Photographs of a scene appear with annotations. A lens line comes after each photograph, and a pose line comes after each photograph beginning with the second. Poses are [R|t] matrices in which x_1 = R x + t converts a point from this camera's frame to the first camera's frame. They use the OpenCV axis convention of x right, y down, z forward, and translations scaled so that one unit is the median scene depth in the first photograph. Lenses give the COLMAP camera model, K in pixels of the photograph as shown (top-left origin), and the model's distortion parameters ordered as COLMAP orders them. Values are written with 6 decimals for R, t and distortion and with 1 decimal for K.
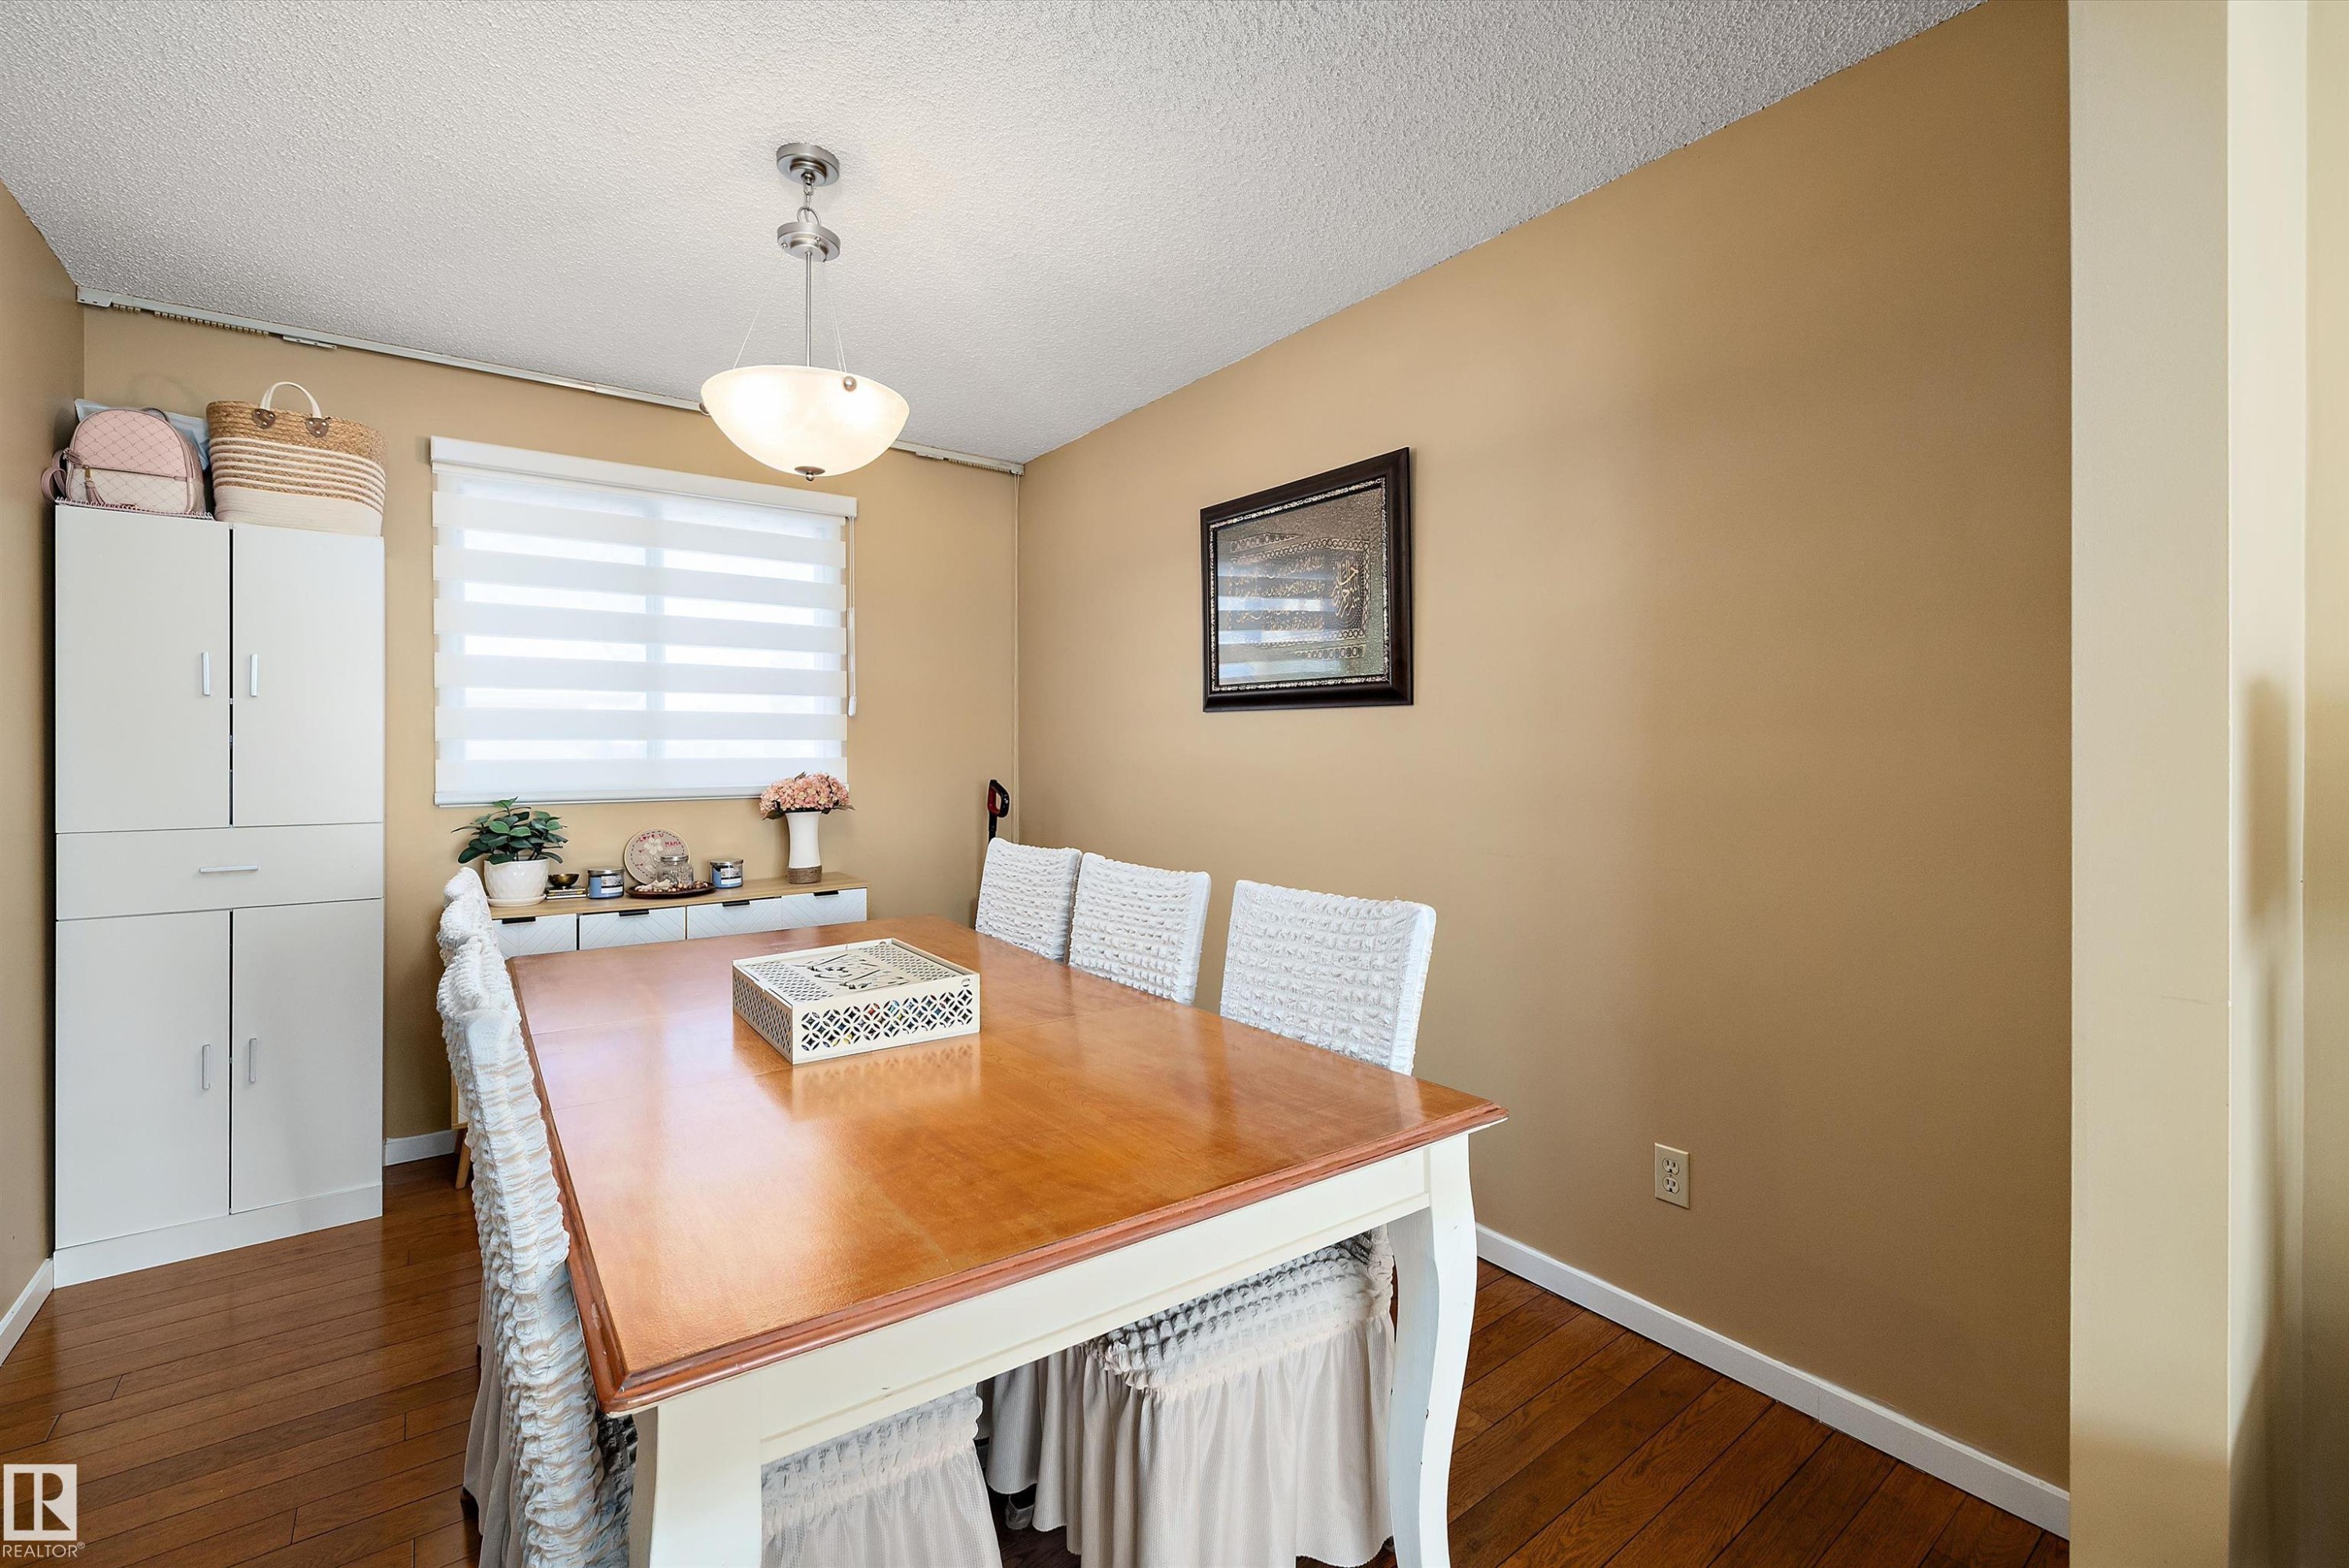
lens RADIAL K [[992.9, 0, 1168.0], [0, 992.9, 737.5], [0, 0, 1]] dist [-0.003166, -0.000634]
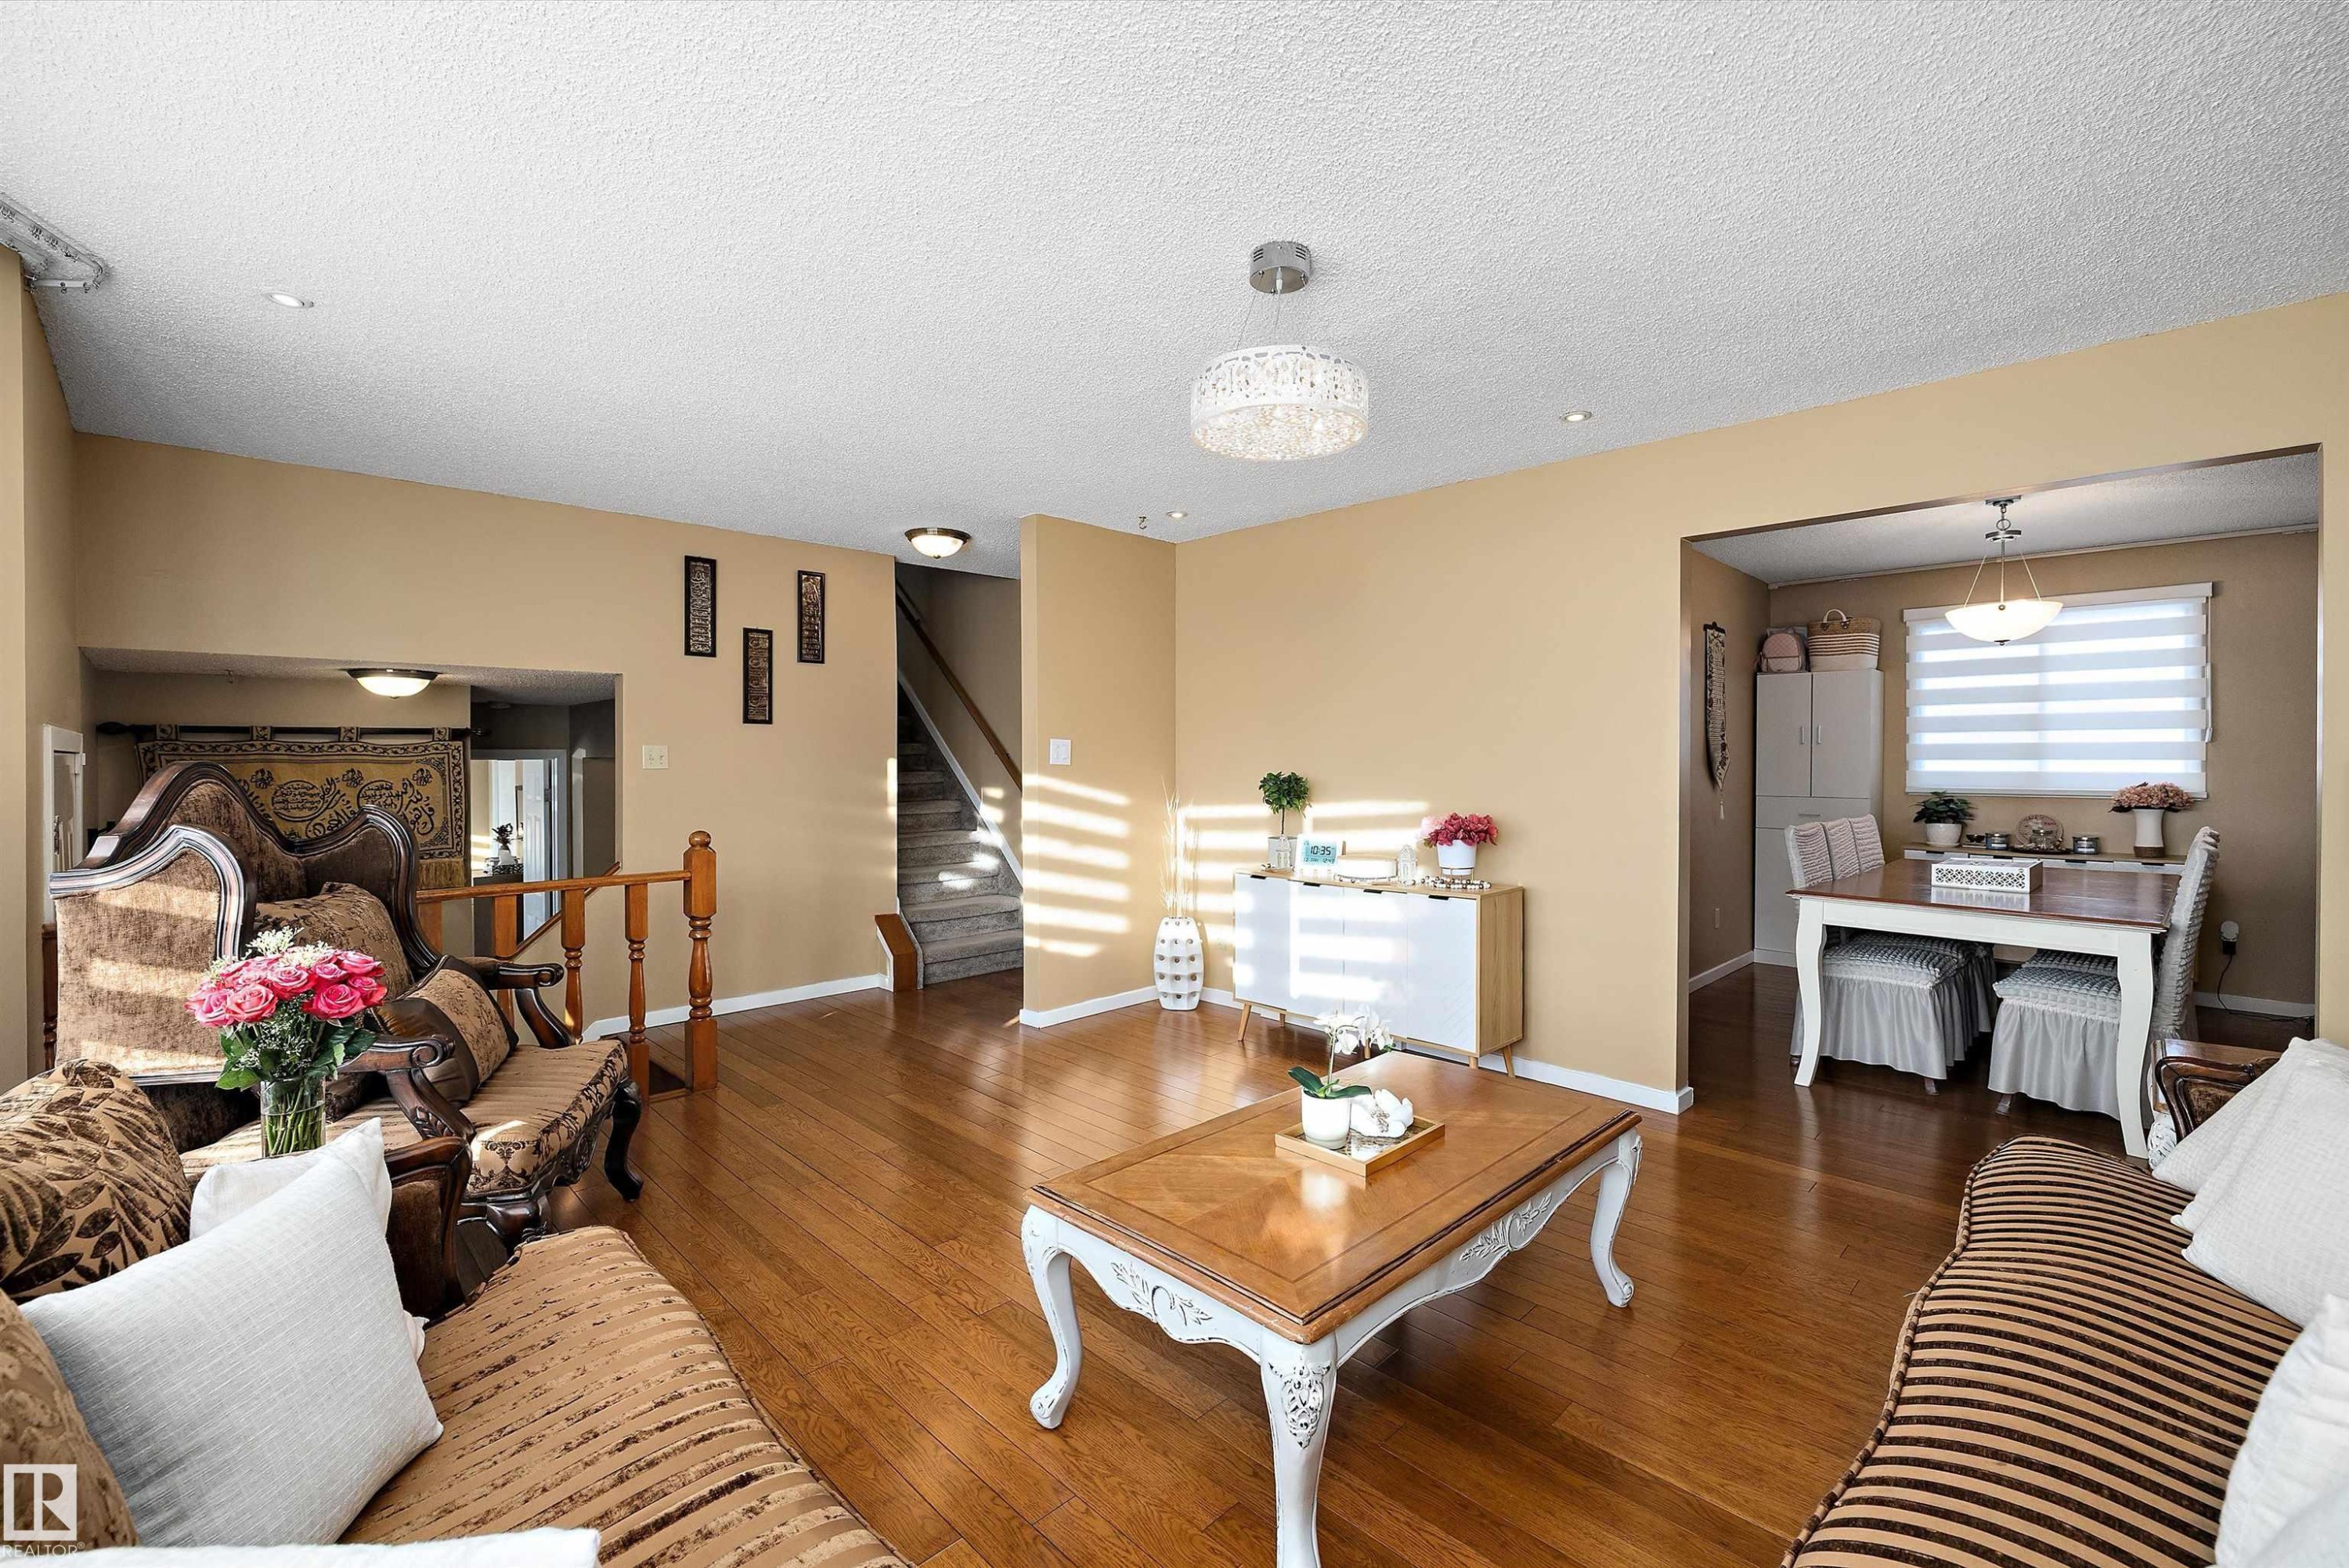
lens RADIAL K [[992.9, 0, 1170.8], [0, 992.9, 771.8], [0, 0, 1]] dist [-0.003166, -0.000634]
pose [[0.143842, 0.012221, -0.989525, 0.949545], [0.007935, 0.999877, 0.013502, -0.012665], [0.989569, -0.009794, 0.143728, -0.700577]]
